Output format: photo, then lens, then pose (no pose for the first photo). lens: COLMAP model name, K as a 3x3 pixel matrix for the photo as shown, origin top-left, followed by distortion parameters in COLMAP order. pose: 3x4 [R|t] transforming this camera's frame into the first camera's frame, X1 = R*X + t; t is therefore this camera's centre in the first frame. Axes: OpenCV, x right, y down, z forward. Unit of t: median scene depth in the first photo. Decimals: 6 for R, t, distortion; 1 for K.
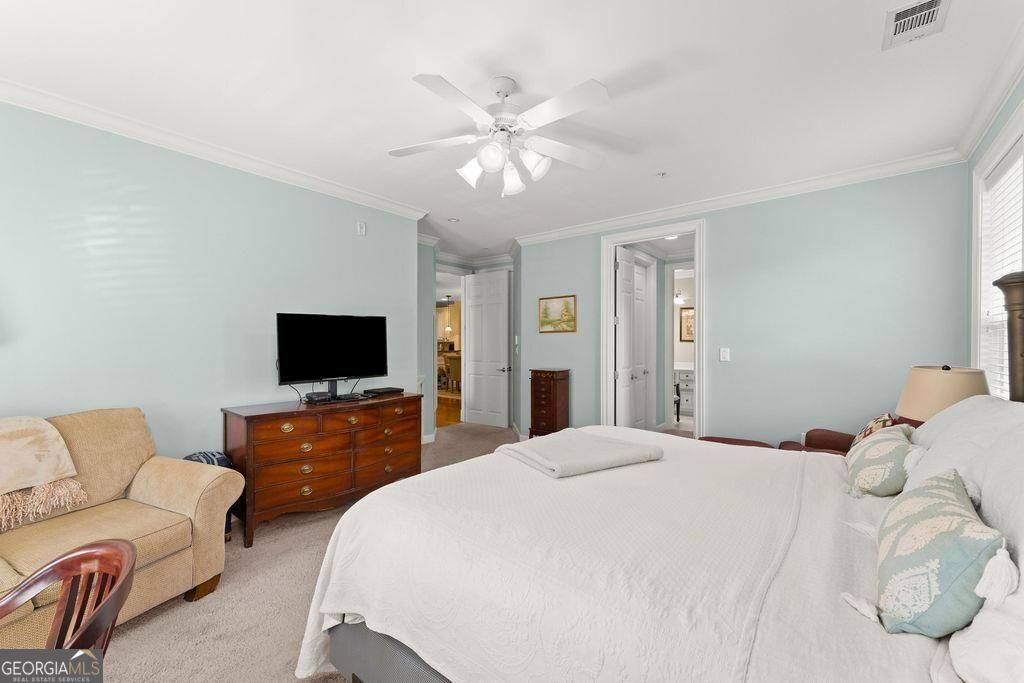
lens RADIAL K [[412.6, 0, 514.6], [0, 412.6, 342.0], [0, 0, 1]] dist [-0.001006, 0.000889]
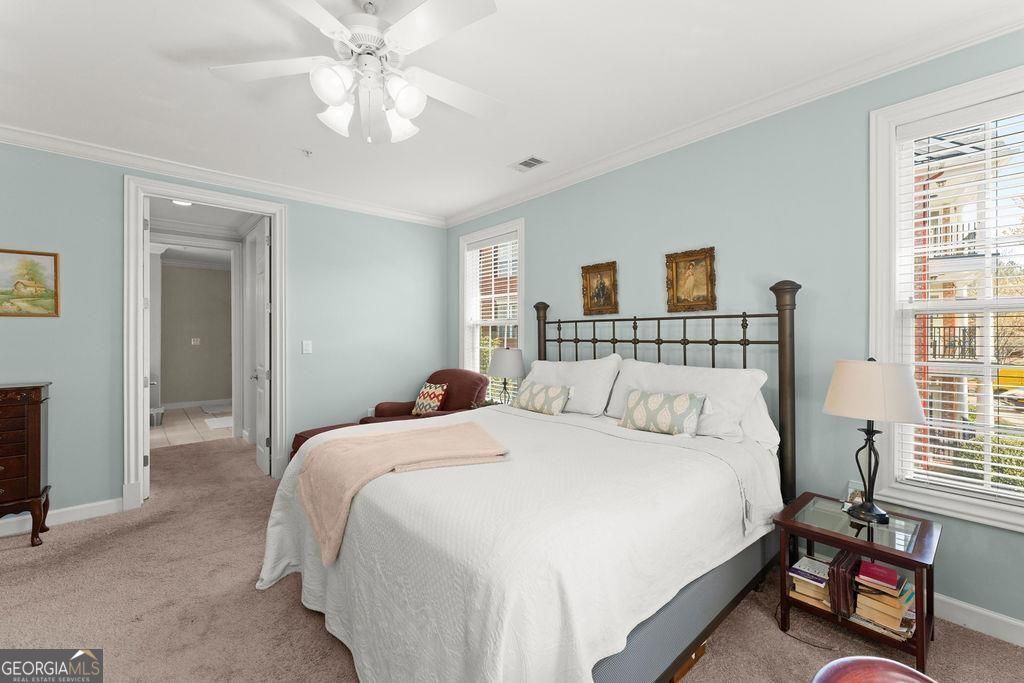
lens RADIAL K [[412.6, 0, 510.7], [0, 412.6, 335.7], [0, 0, 1]] dist [-0.001006, 0.000889]
pose [[0.177682, -0.000560, 0.984088, -0.314451], [-0.002389, 0.999997, 0.001000, 0.000611], [-0.984085, -0.002528, 0.177680, 0.260107]]
